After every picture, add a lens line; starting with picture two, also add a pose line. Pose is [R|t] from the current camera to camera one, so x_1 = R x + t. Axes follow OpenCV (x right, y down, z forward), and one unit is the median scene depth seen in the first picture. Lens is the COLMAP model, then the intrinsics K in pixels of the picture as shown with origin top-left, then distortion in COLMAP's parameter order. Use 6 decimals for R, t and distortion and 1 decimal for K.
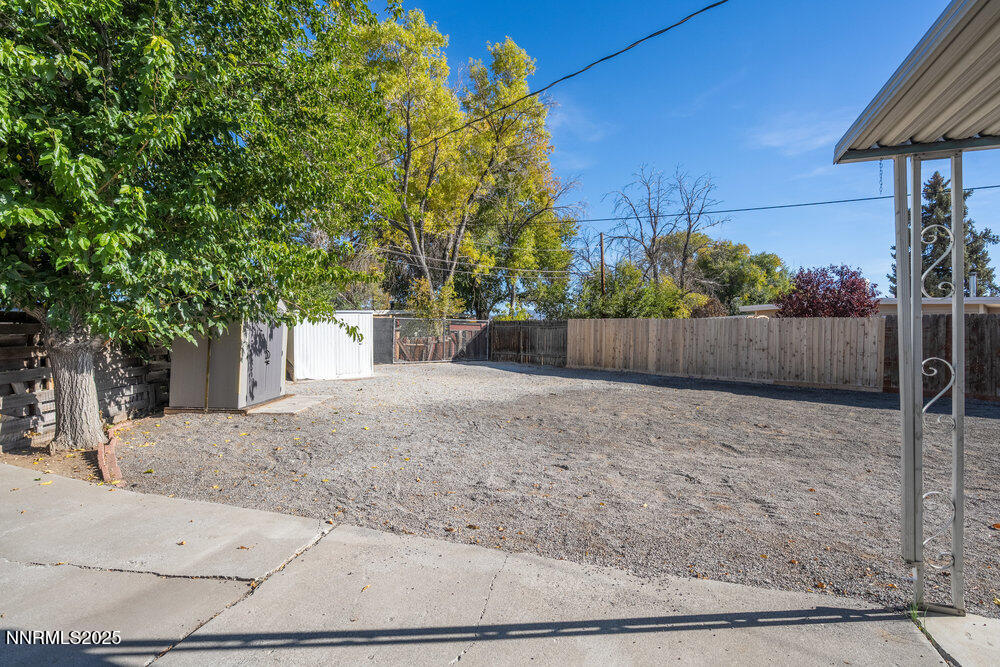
lens RADIAL K [[505.8, 0, 500.0], [0, 505.8, 333.5], [0, 0, 1]] dist [-0.002620, 0.000211]
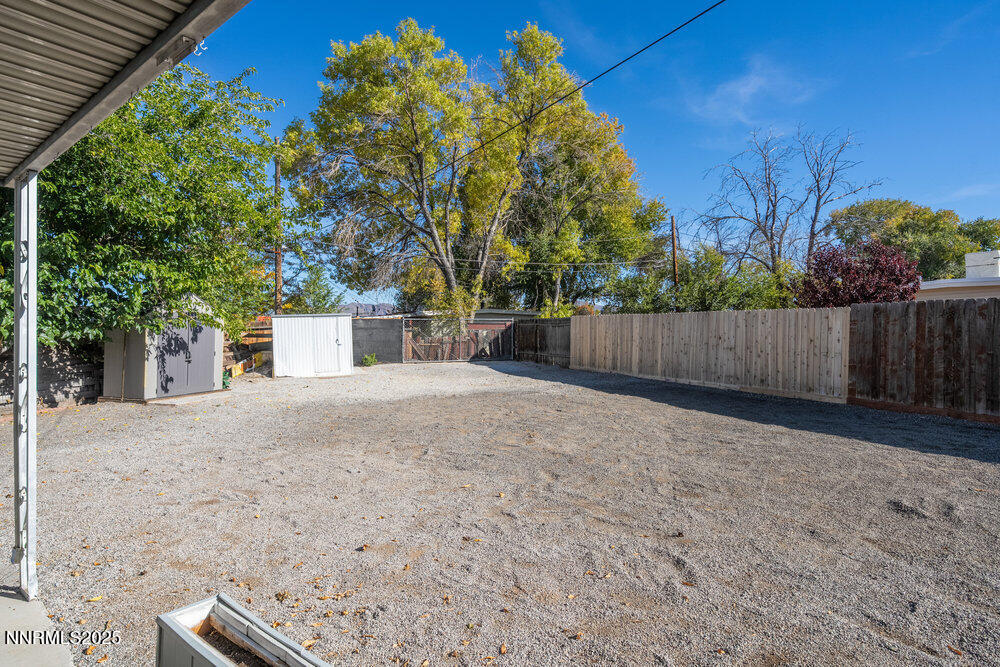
lens RADIAL K [[529.4, 0, 500.0], [0, 529.4, 333.5], [0, 0, 1]] dist [-0.000534, 0.000583]
pose [[0.943232, -0.012552, -0.331899, 0.316774], [0.013976, 0.999901, 0.001904, -0.000369], [0.331842, -0.006435, 0.943313, 0.035744]]
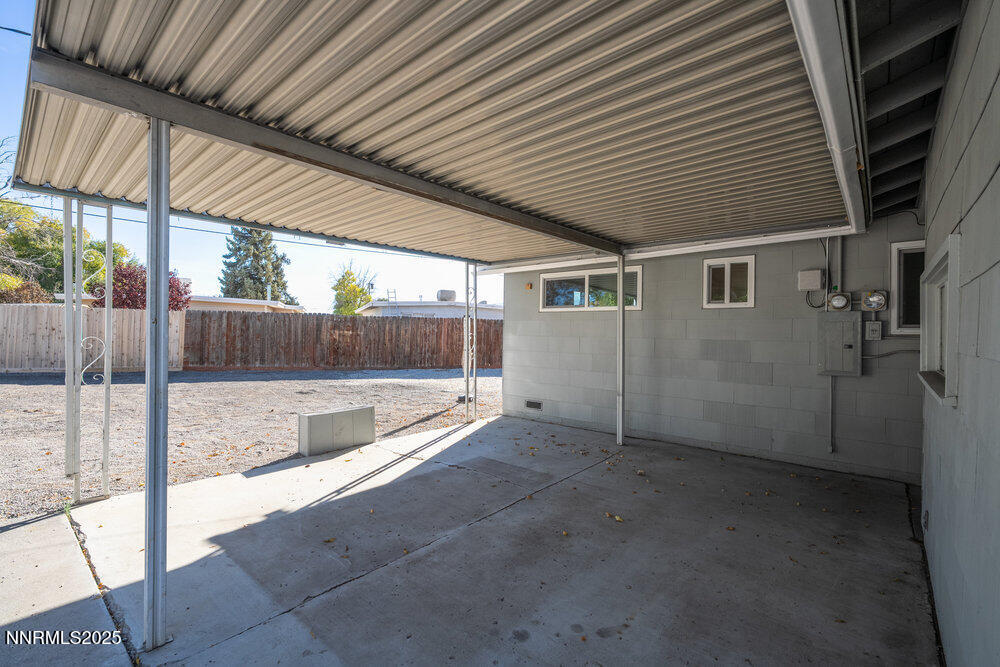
lens RADIAL K [[448.9, 0, 500.0], [0, 448.9, 333.5], [0, 0, 1]] dist [0.000939, 0.000426]
pose [[0.375445, -0.004136, 0.926835, 0.009621], [-0.013452, 0.999860, 0.009911, 0.001074], [-0.926747, -0.016188, 0.375337, -0.092505]]
